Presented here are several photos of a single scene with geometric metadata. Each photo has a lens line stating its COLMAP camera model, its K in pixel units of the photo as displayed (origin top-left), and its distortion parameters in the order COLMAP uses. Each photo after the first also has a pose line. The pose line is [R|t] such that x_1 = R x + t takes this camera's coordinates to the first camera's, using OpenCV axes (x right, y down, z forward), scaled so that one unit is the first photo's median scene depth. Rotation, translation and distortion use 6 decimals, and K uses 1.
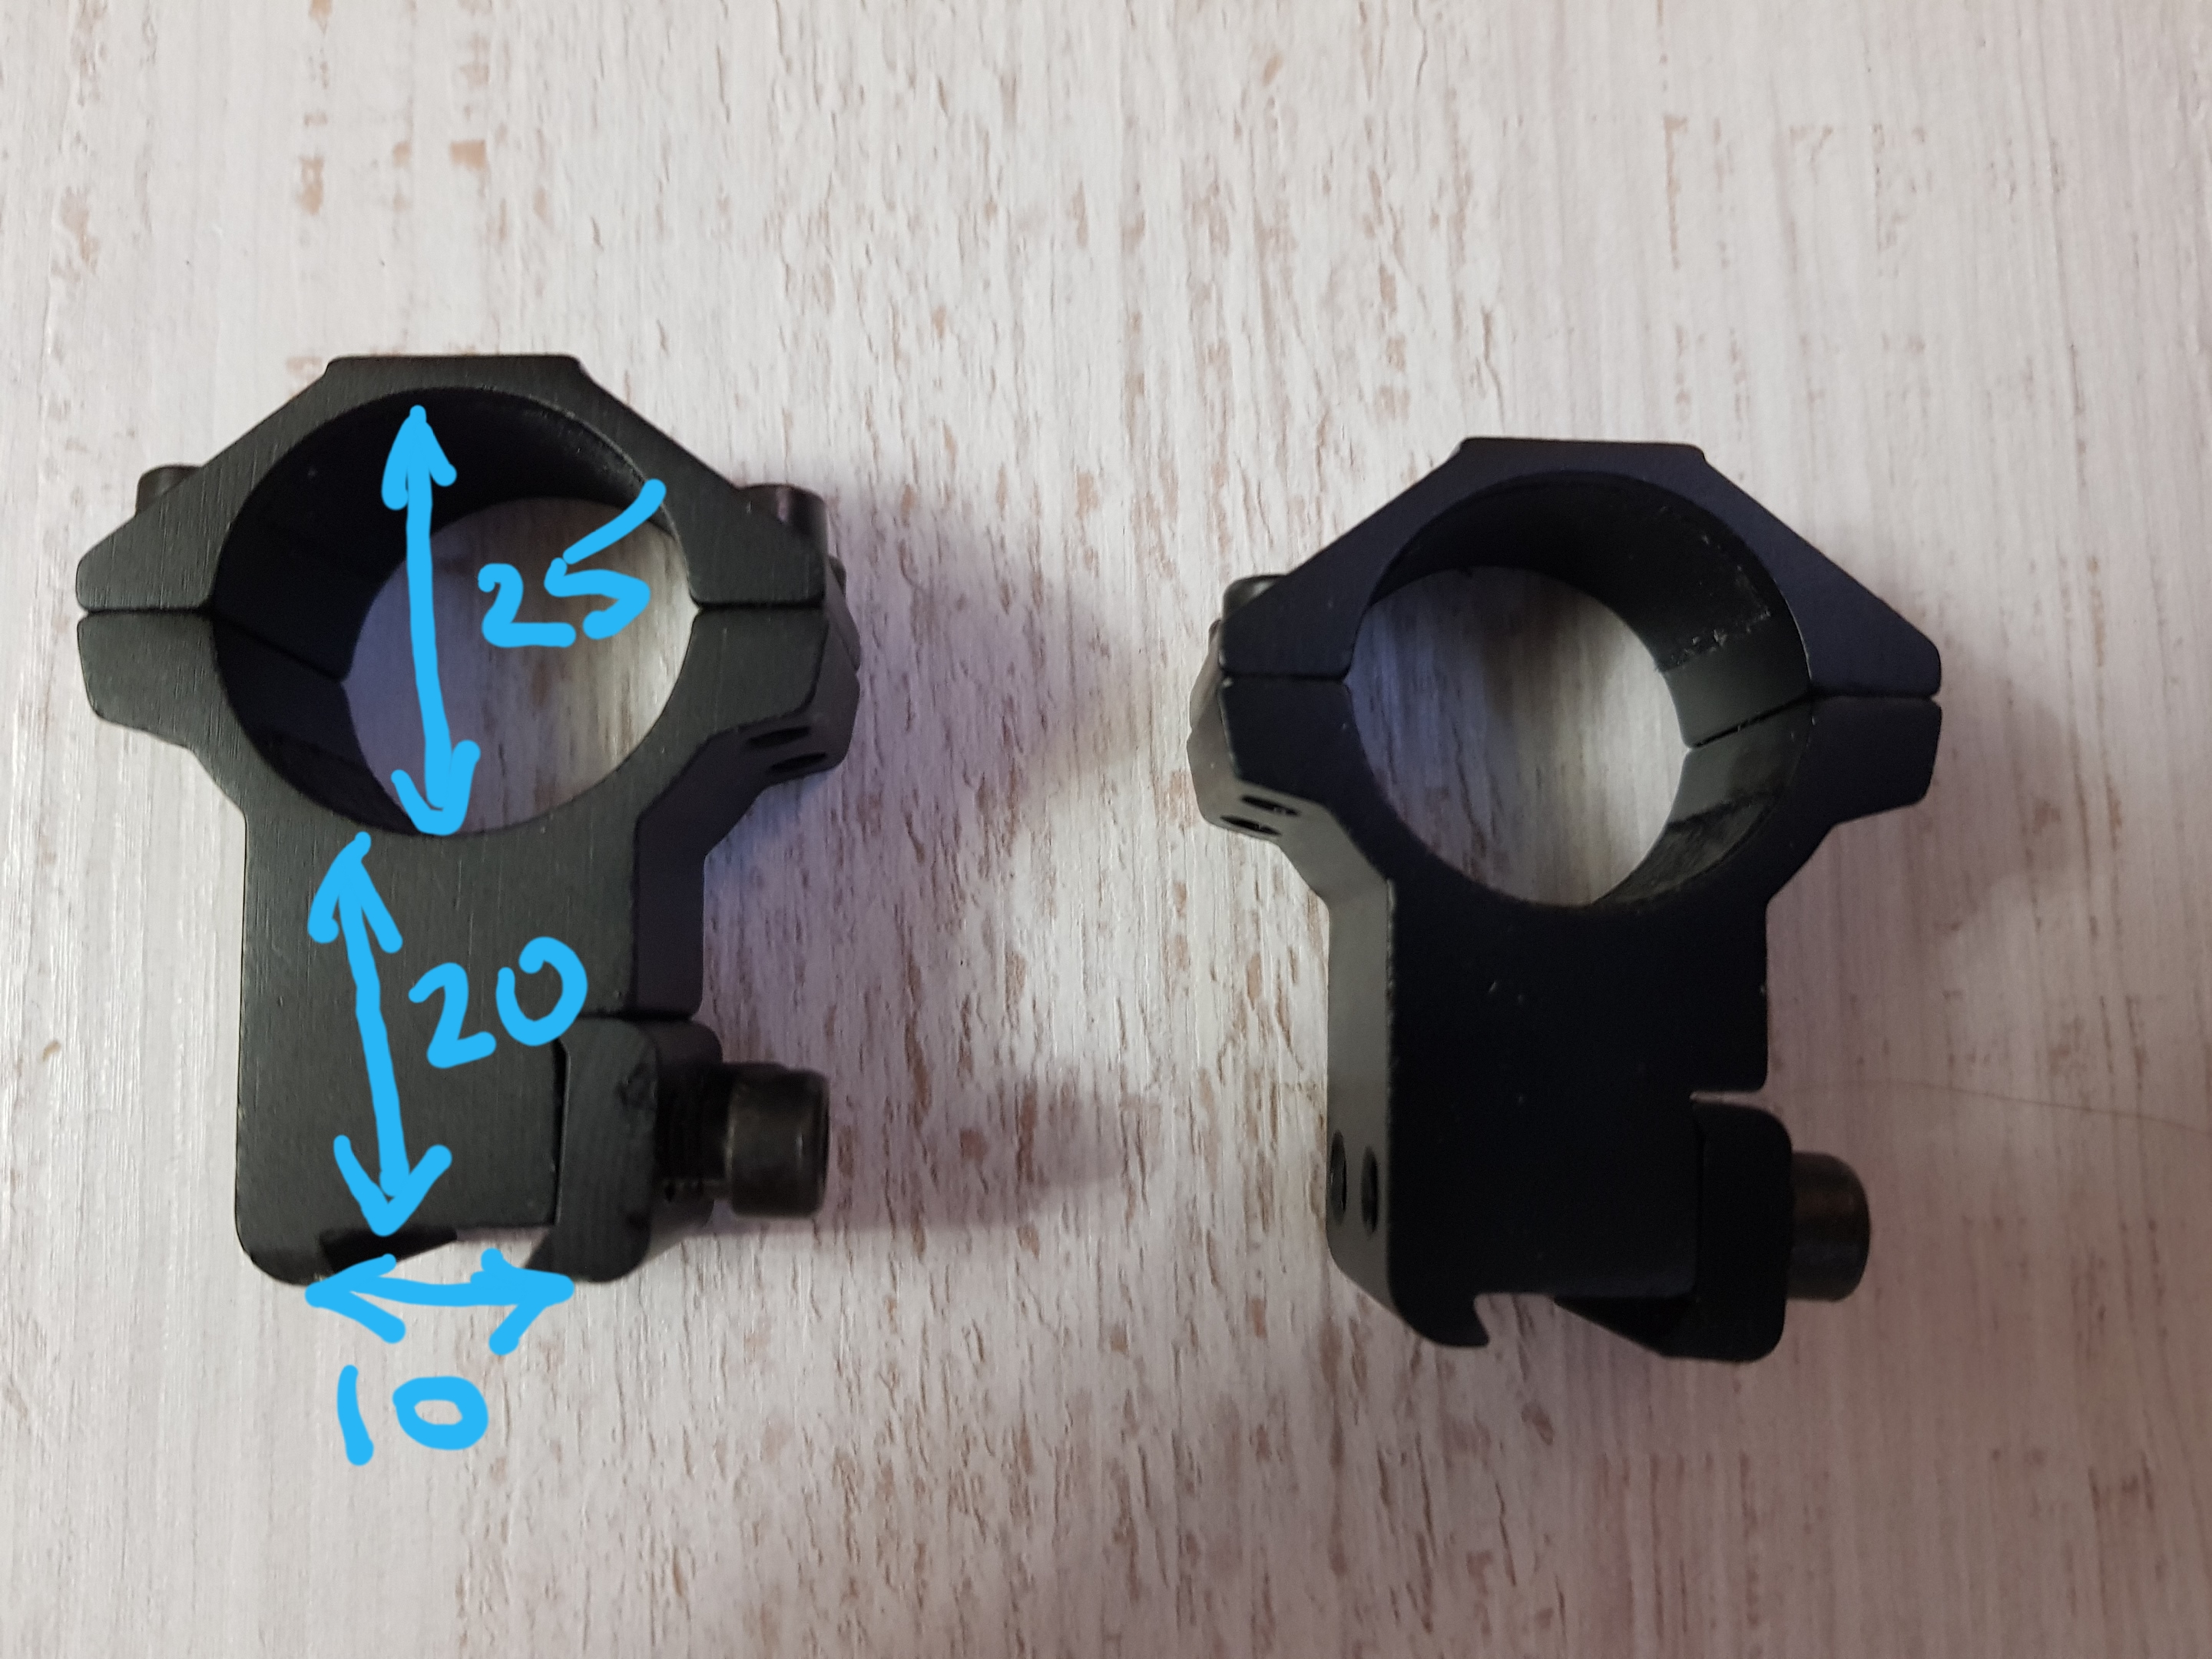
lens RADIAL K [[1687.2, 0, 1106.0], [0, 1687.2, 829.5], [0, 0, 1]] dist [-0.148171, -0.003072]
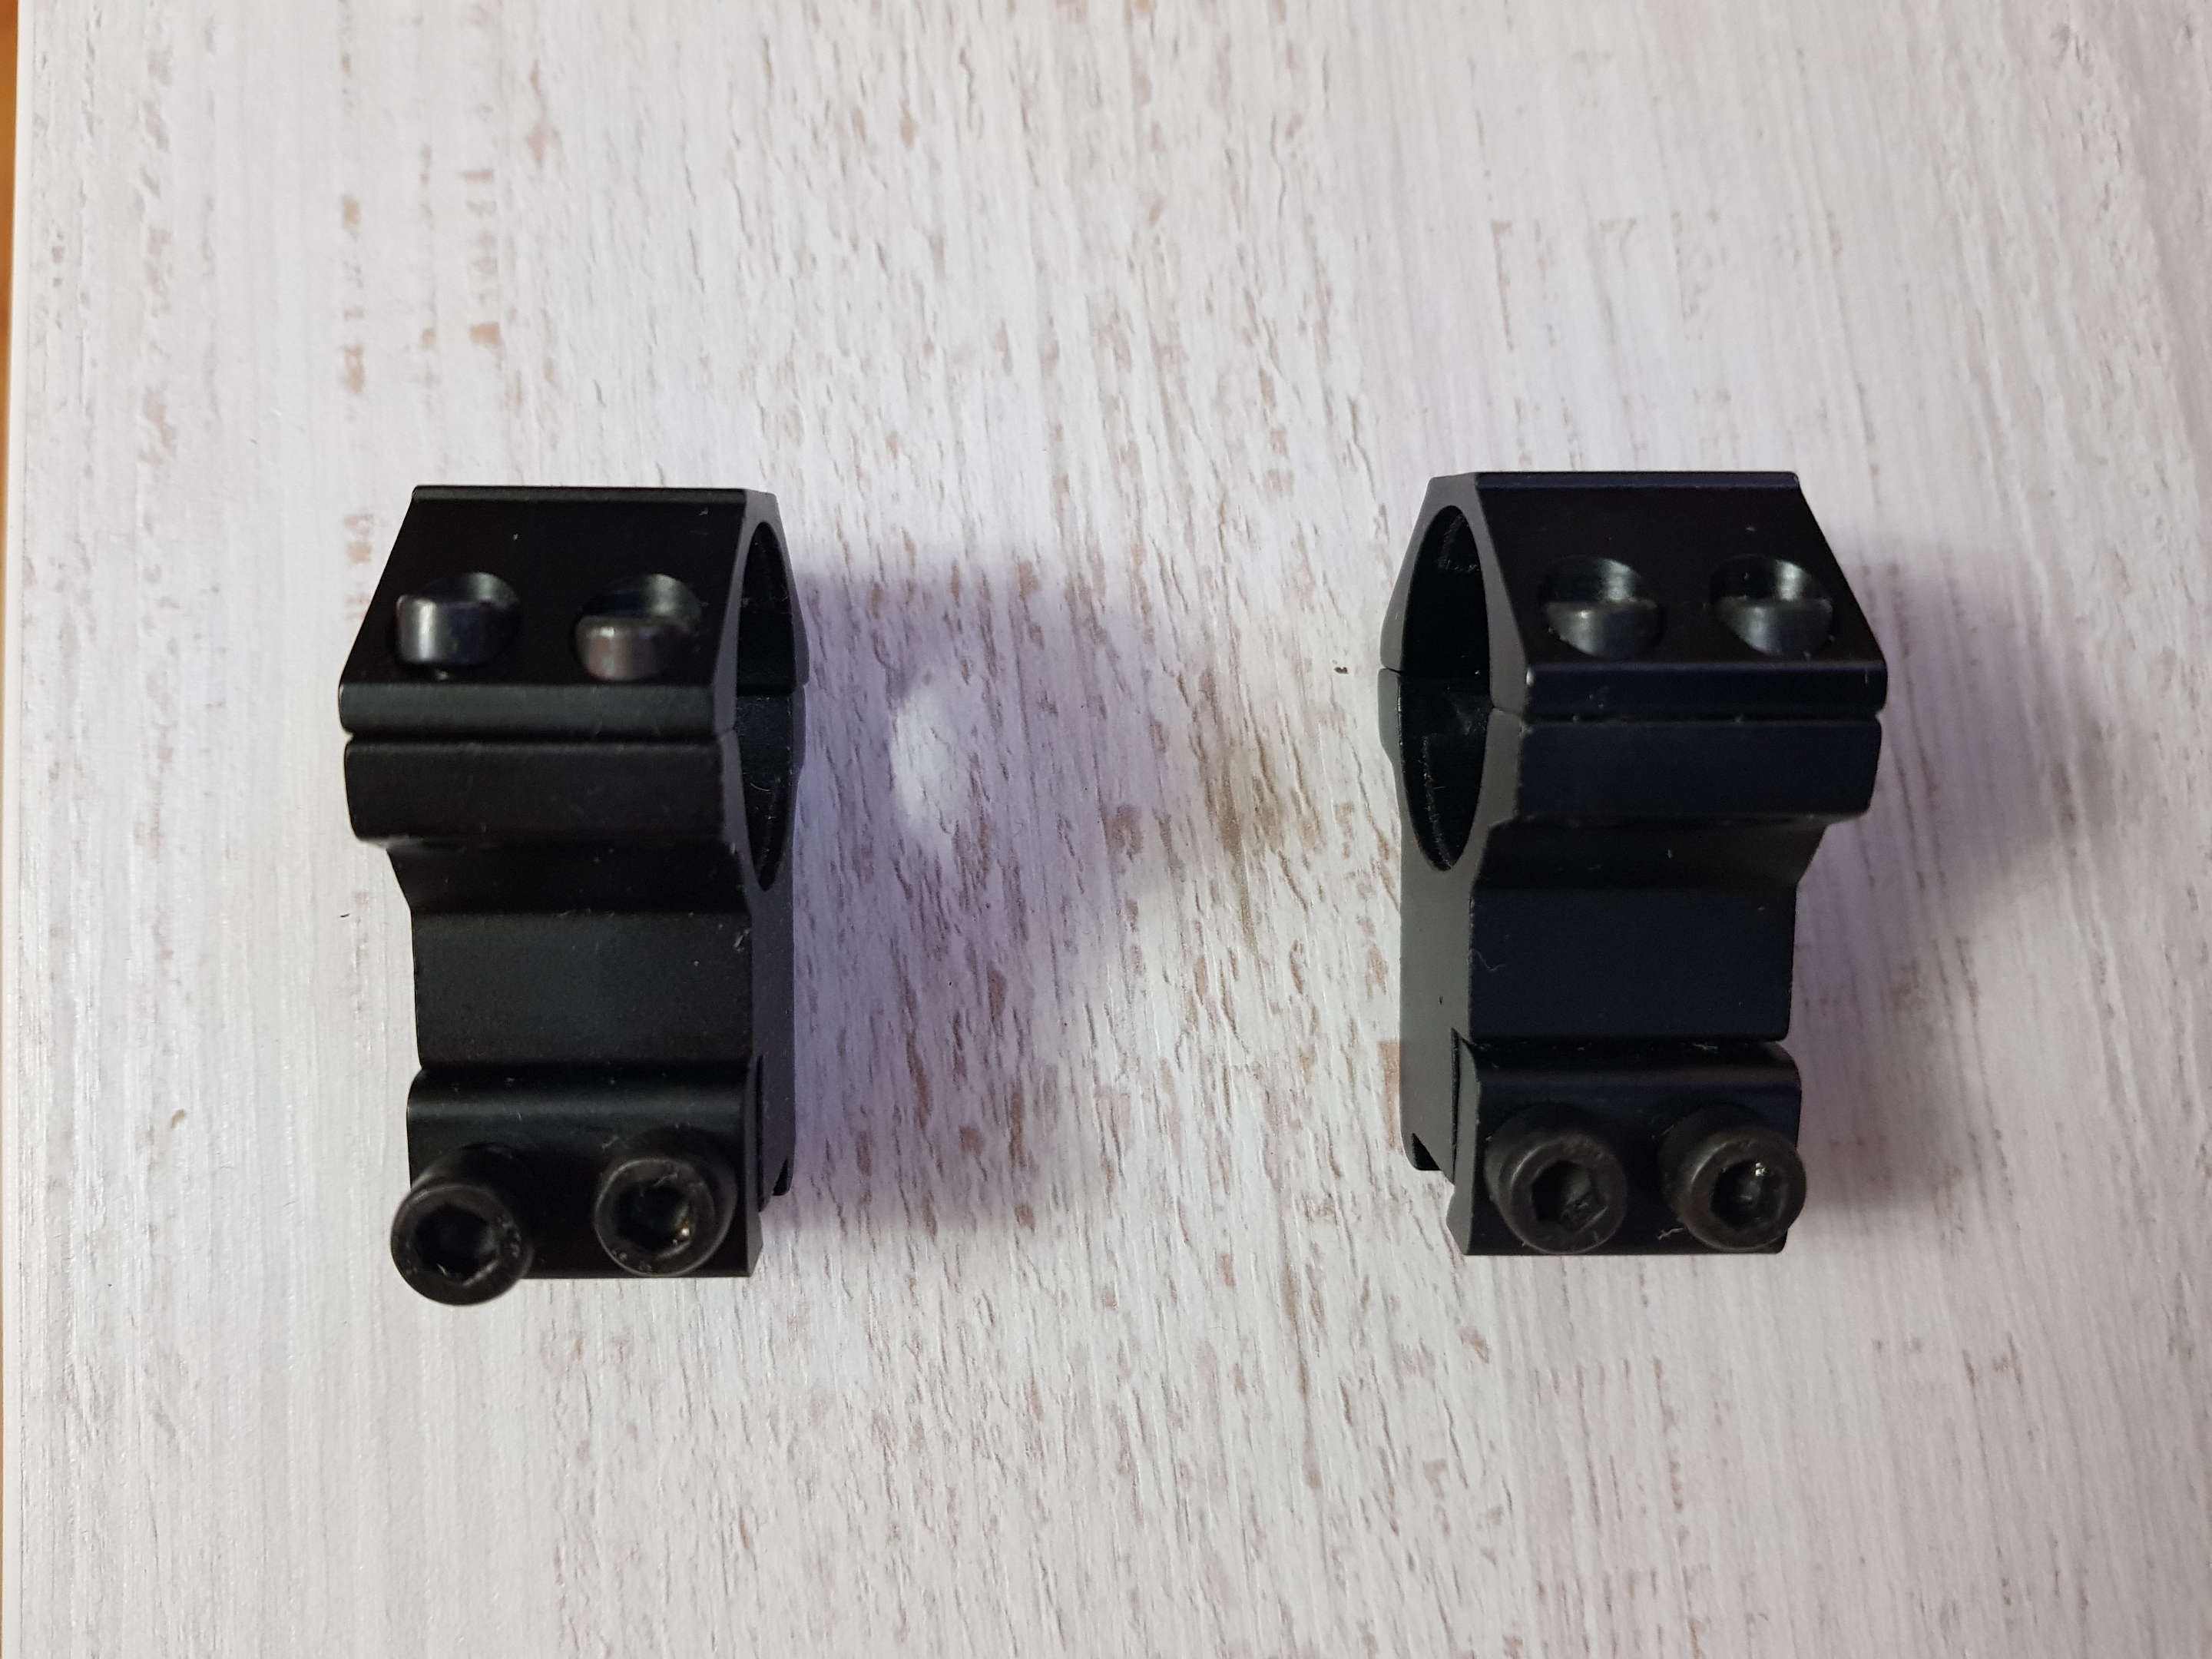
lens RADIAL K [[1676.8, 0, 1112.7], [0, 1676.8, 787.8], [0, 0, 1]] dist [-0.004118, -0.145793]
pose [[0.996794, -0.074466, 0.029276, 0.003223], [0.075525, 0.996461, -0.036906, -0.005798], [-0.026425, 0.038999, 0.998890, -0.201306]]
